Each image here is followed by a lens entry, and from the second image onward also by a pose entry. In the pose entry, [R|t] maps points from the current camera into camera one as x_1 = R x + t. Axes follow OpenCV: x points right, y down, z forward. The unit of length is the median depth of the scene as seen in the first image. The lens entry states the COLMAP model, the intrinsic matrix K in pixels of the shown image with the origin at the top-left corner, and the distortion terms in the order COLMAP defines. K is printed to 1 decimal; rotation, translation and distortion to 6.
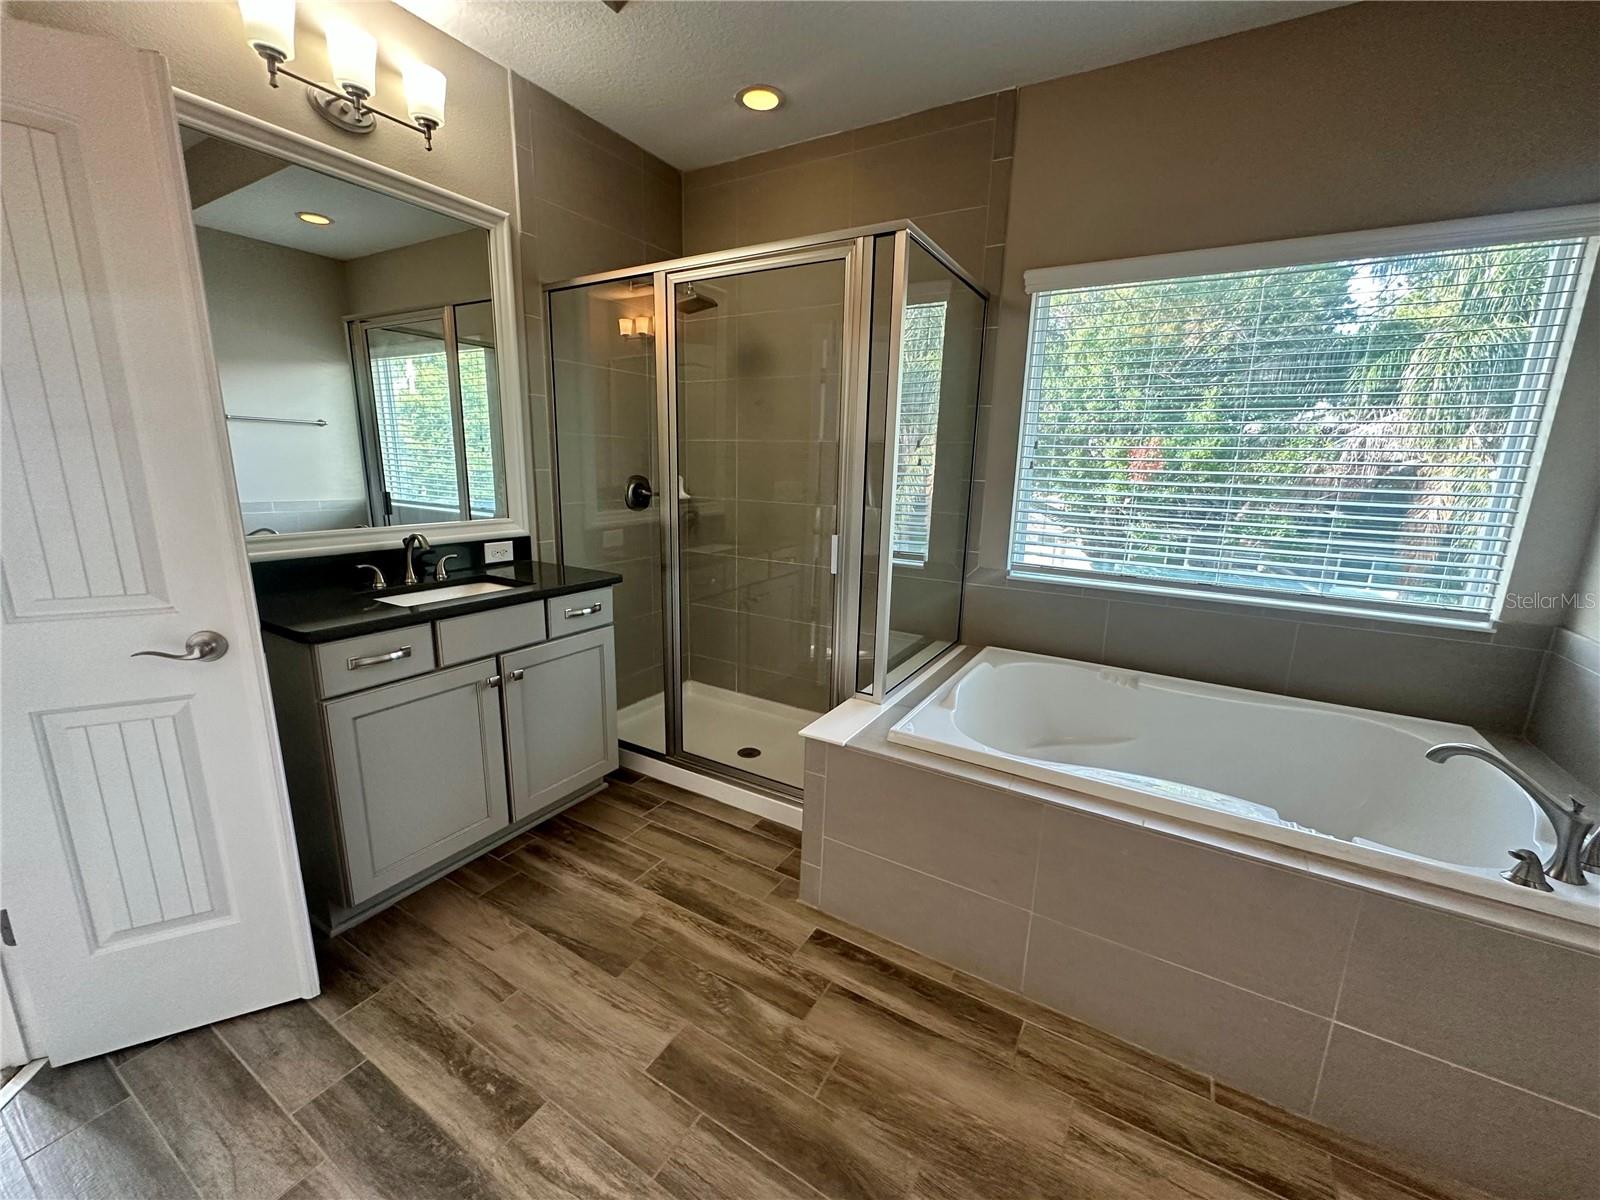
lens RADIAL K [[639.4, 0, 800.0], [0, 639.4, 600.0], [0, 0, 1]] dist [-0.001257, -0.000416]
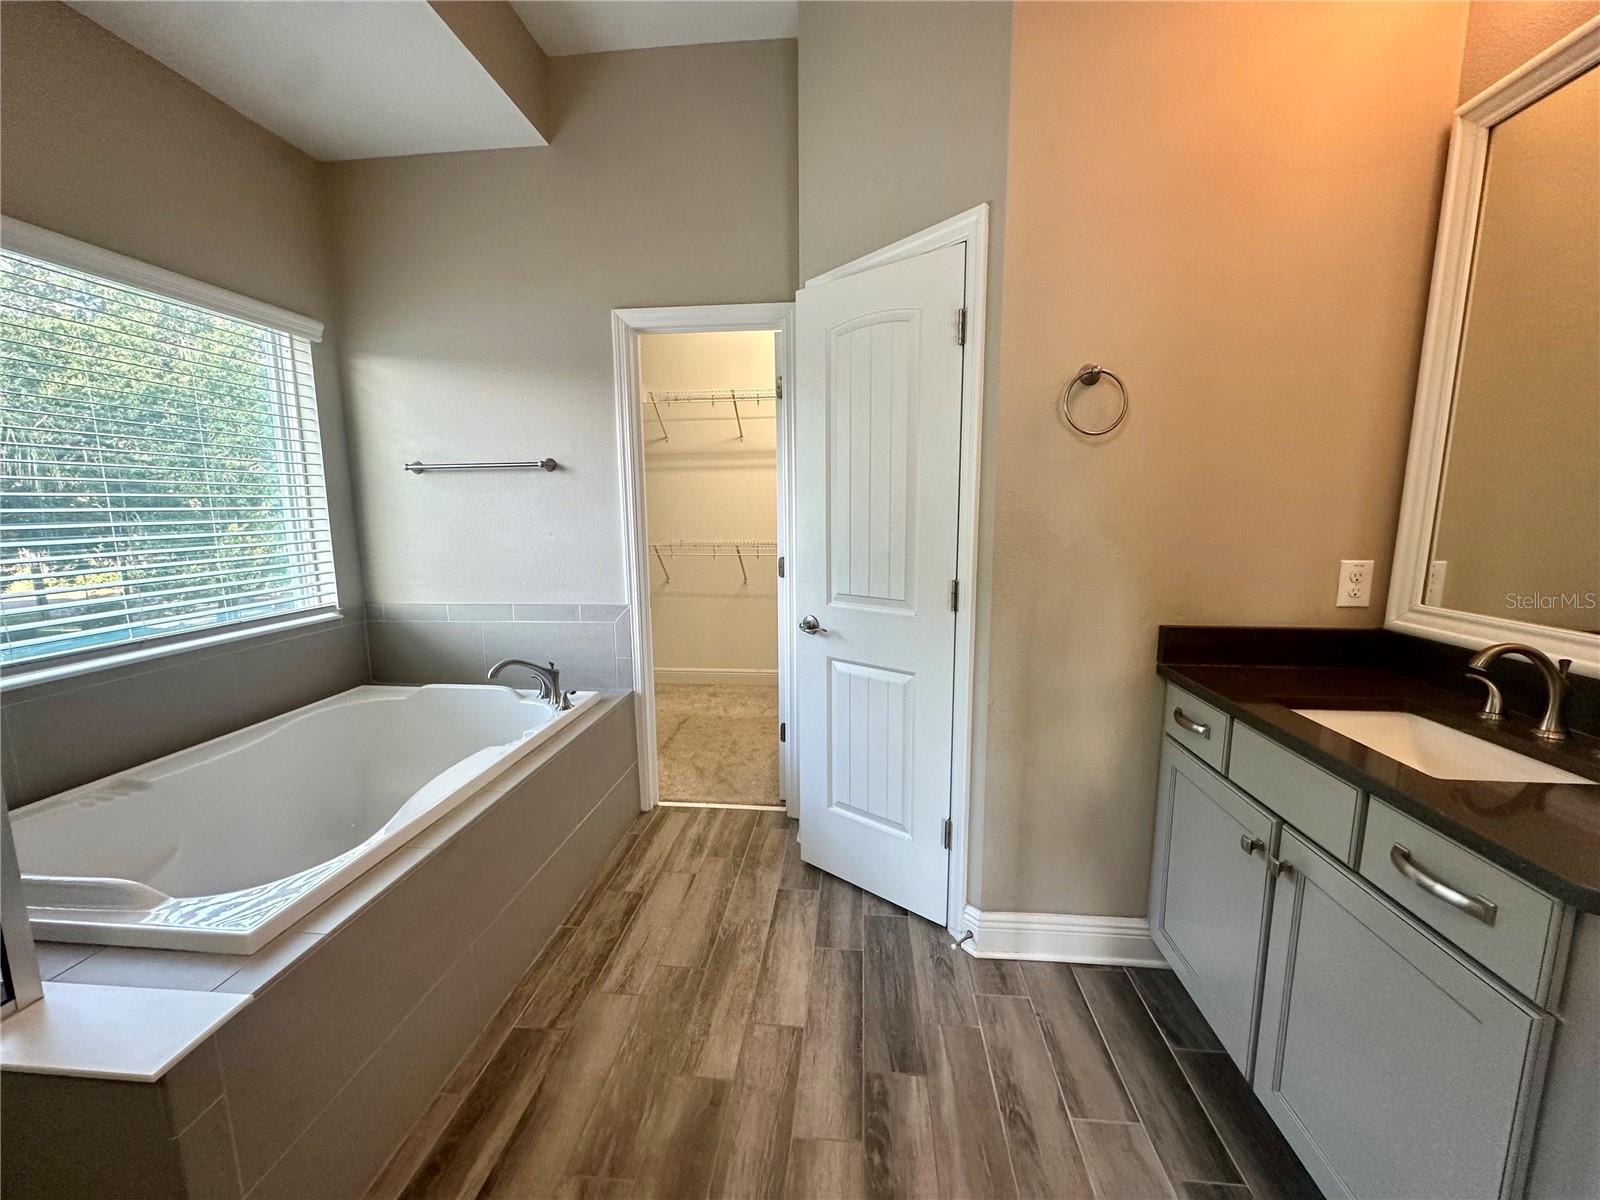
lens RADIAL K [[639.4, 0, 800.0], [0, 639.4, 600.0], [0, 0, 1]] dist [-0.001257, -0.000416]
pose [[-0.421236, -0.147758, 0.894834, -0.714782], [0.204865, 0.945638, 0.252585, -0.171371], [-0.883510, 0.289718, -0.368067, 0.829483]]
